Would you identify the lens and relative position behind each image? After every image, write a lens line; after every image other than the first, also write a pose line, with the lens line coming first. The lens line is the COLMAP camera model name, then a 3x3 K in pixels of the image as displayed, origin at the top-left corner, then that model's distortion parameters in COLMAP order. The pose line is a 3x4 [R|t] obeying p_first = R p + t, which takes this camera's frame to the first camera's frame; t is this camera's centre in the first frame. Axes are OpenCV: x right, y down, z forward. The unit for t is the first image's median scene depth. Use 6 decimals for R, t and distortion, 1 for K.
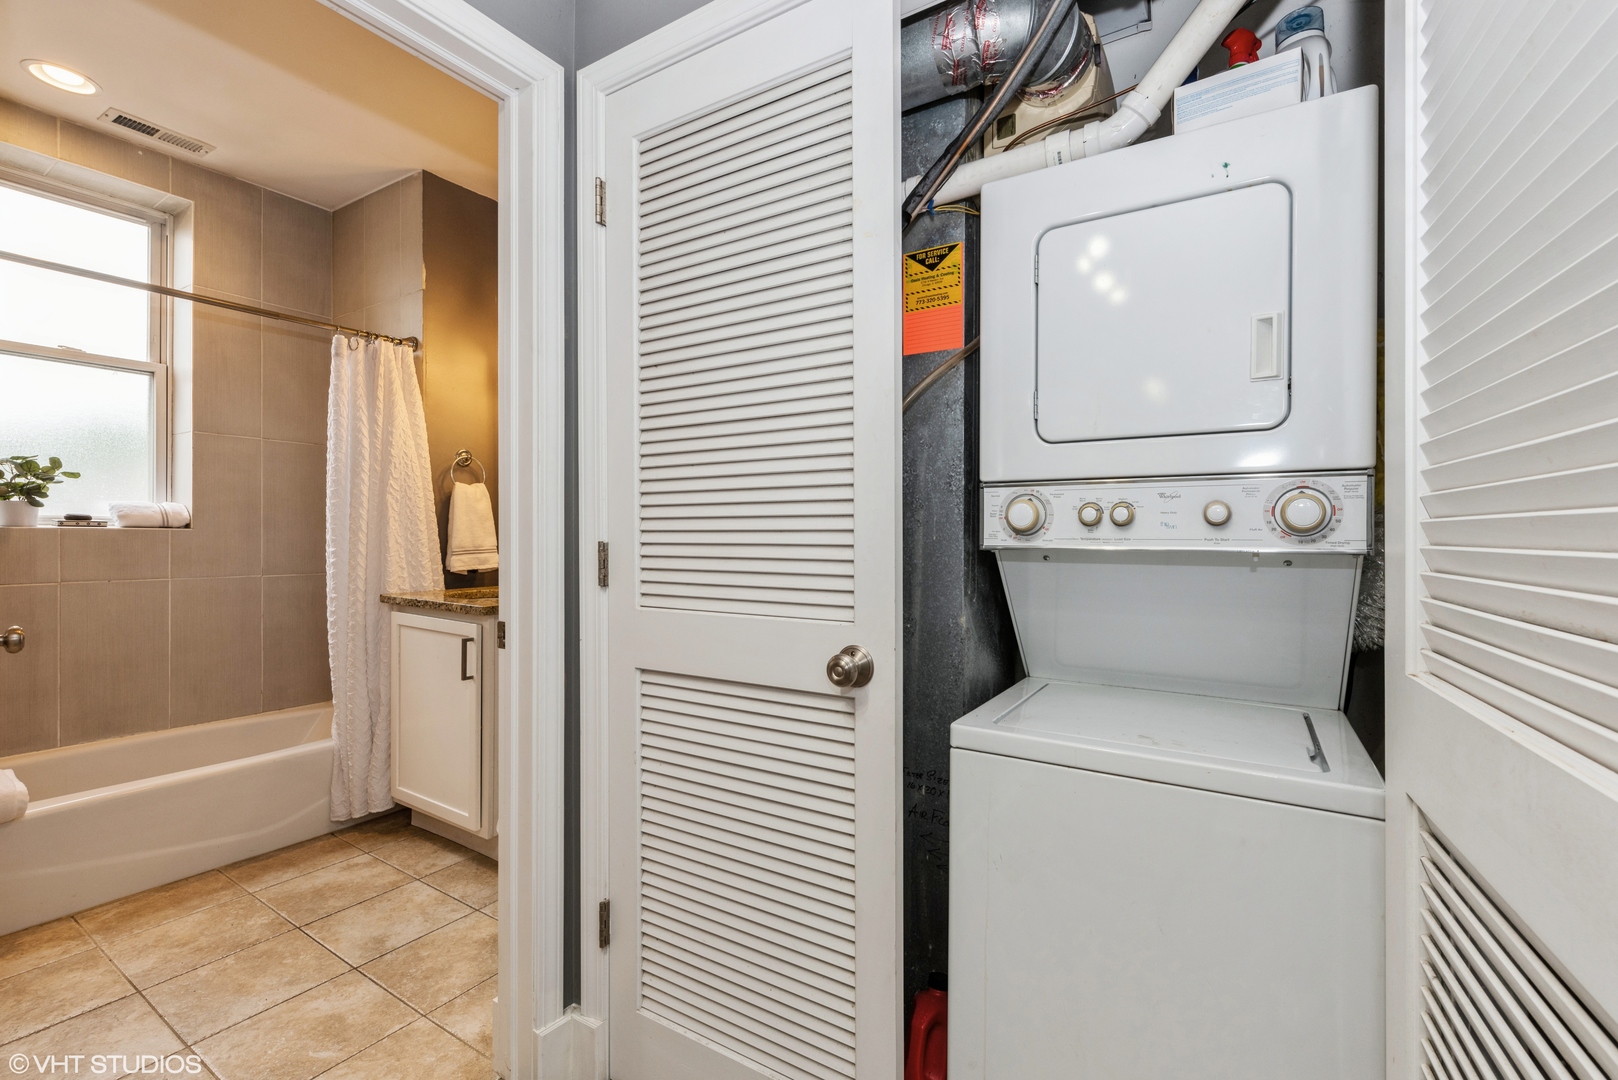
lens RADIAL K [[695.5, 0, 831.2], [0, 695.5, 541.4], [0, 0, 1]] dist [-0.000256, -0.000841]
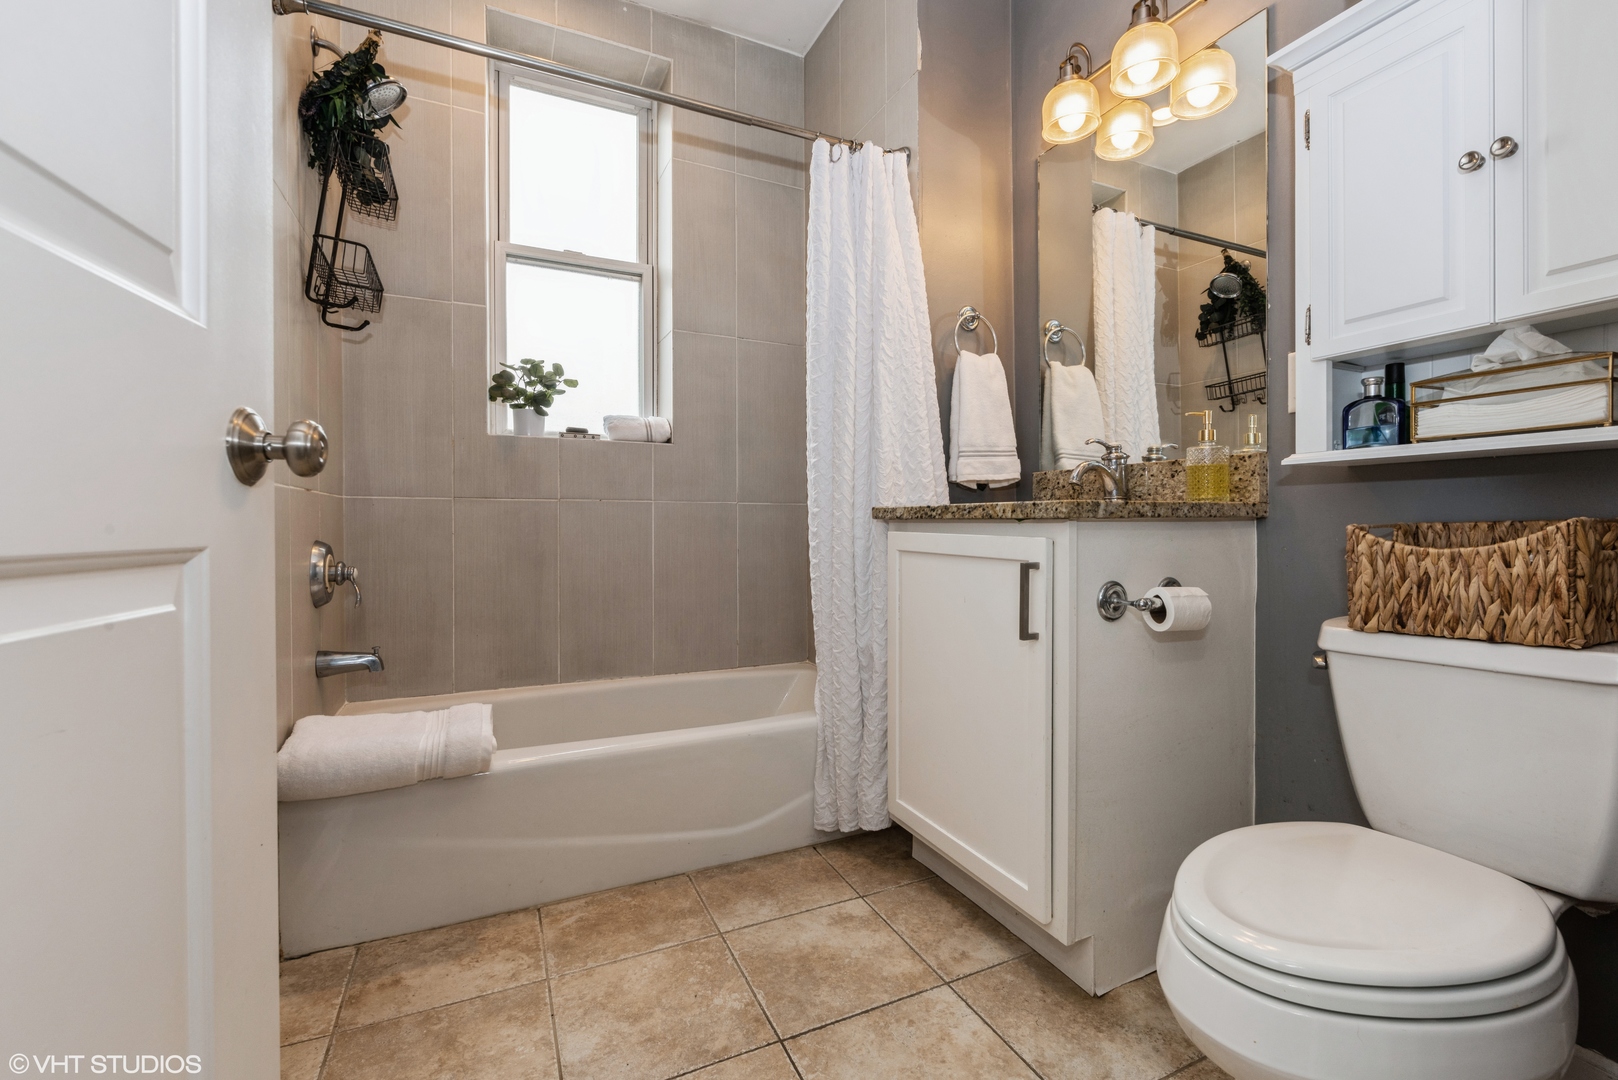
lens RADIAL K [[695.5, 0, 831.2], [0, 695.5, 541.4], [0, 0, 1]] dist [-0.000256, -0.000841]
pose [[0.846089, -0.001281, -0.533040, -0.330294], [0.004247, 0.999982, 0.004338, 0.108389], [0.533025, -0.005934, 0.846079, 0.418331]]
